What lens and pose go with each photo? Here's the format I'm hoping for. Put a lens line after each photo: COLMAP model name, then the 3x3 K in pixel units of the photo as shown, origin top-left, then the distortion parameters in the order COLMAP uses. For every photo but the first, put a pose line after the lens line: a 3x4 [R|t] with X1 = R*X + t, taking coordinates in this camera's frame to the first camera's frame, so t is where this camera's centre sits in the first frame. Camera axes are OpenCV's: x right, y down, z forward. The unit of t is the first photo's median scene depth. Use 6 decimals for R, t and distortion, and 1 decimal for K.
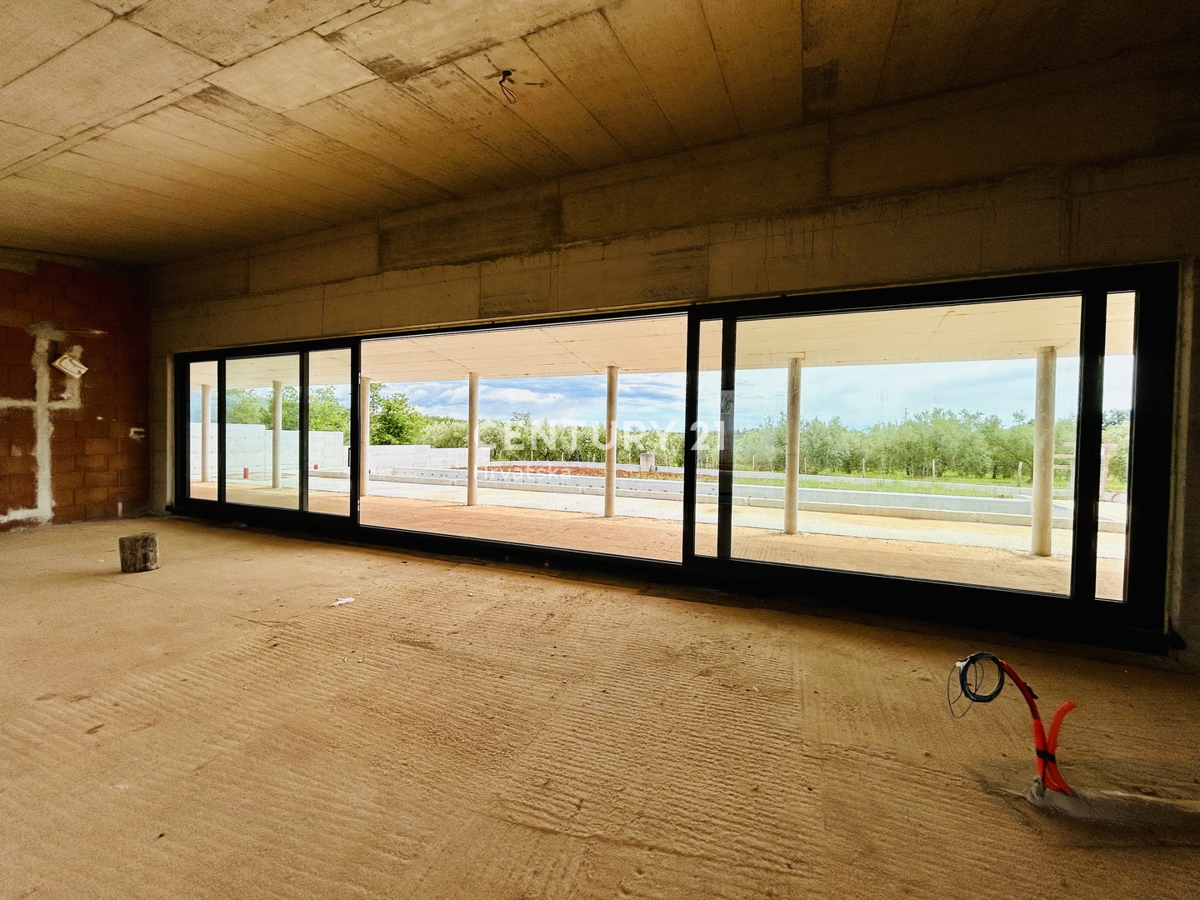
lens RADIAL K [[485.9, 0, 600.2], [0, 485.9, 456.9], [0, 0, 1]] dist [0.000679, 0.000766]
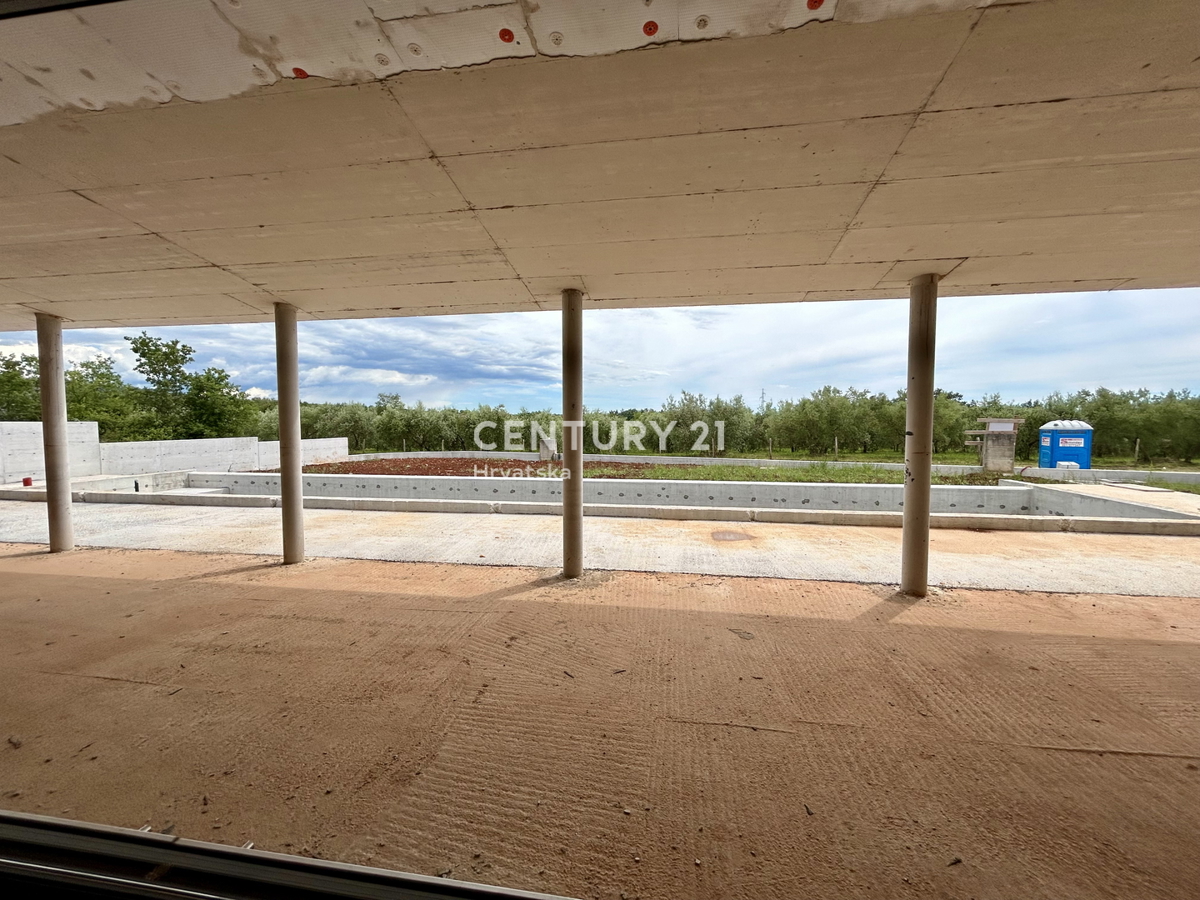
lens RADIAL K [[485.9, 0, 598.3], [0, 485.9, 449.3], [0, 0, 1]] dist [0.000679, 0.000766]
pose [[0.970366, -0.033654, 0.239286, -0.019412], [0.028552, 0.999286, 0.024757, -0.006920], [-0.239949, -0.017191, 0.970633, 0.119918]]
